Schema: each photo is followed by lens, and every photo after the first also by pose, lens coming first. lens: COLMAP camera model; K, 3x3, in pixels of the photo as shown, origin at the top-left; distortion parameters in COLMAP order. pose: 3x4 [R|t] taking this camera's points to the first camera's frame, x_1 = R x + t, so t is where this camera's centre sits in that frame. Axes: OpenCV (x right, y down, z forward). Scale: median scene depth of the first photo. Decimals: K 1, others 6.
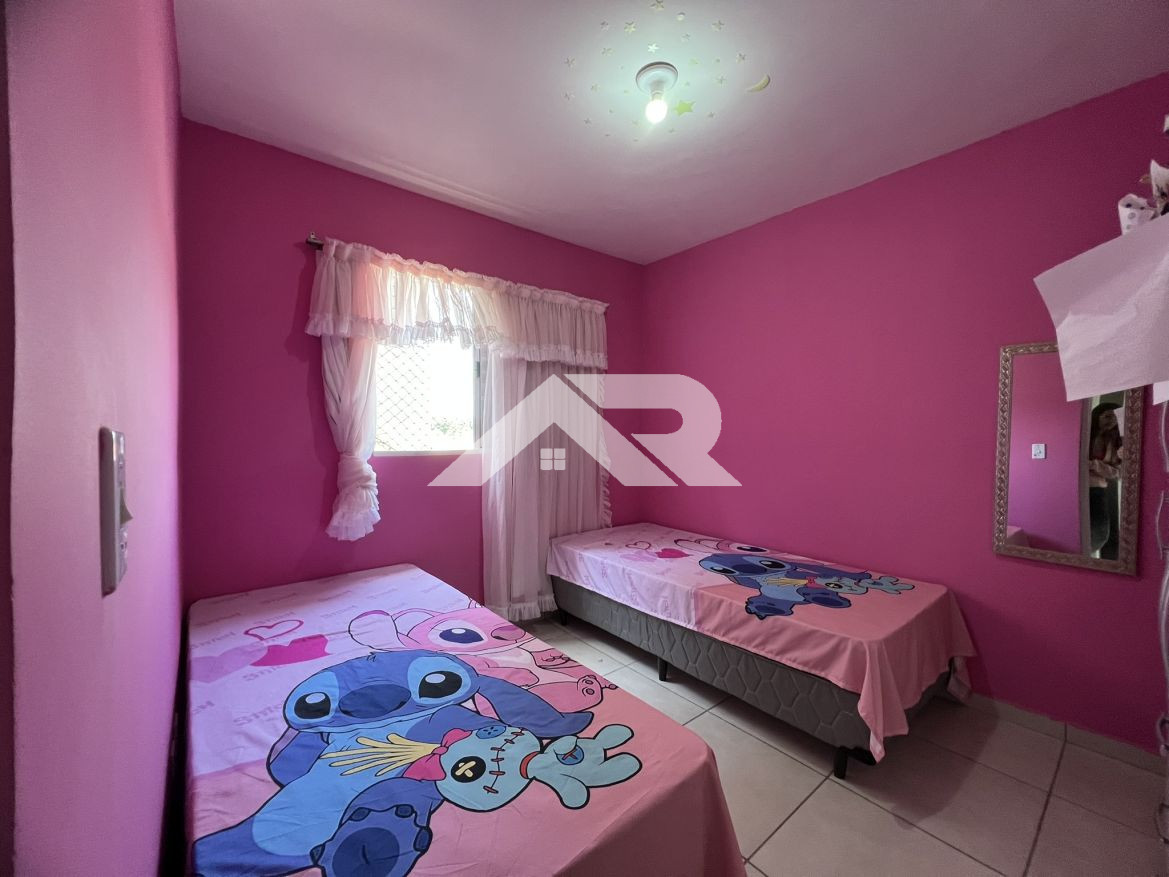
lens RADIAL K [[465.5, 0, 582.8], [0, 465.5, 441.0], [0, 0, 1]] dist [-0.001869, -0.000040]
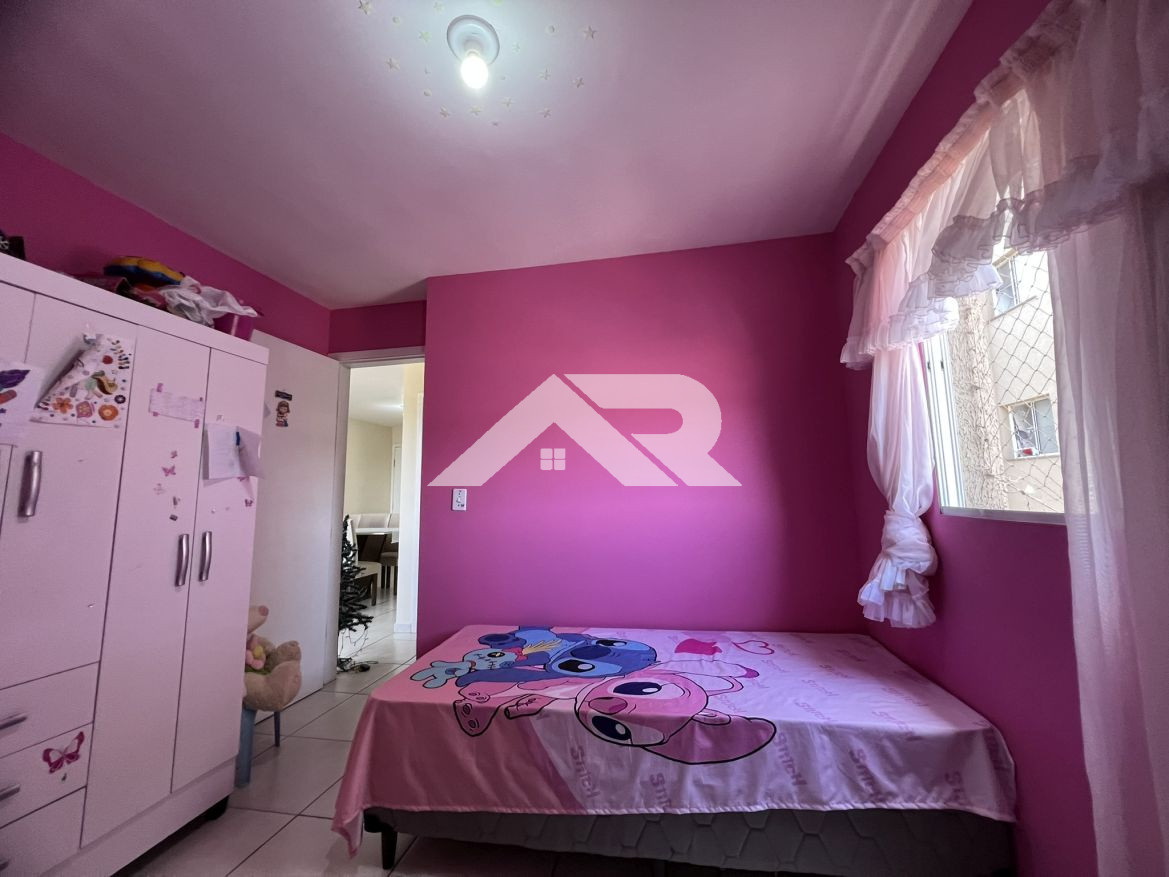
lens RADIAL K [[465.5, 0, 585.6], [0, 465.5, 439.7], [0, 0, 1]] dist [-0.001869, -0.000040]
pose [[-0.760575, -0.069694, -0.645498, 0.537451], [0.002545, 0.993894, -0.110309, 0.004295], [0.649245, -0.085541, -0.755754, 1.865870]]
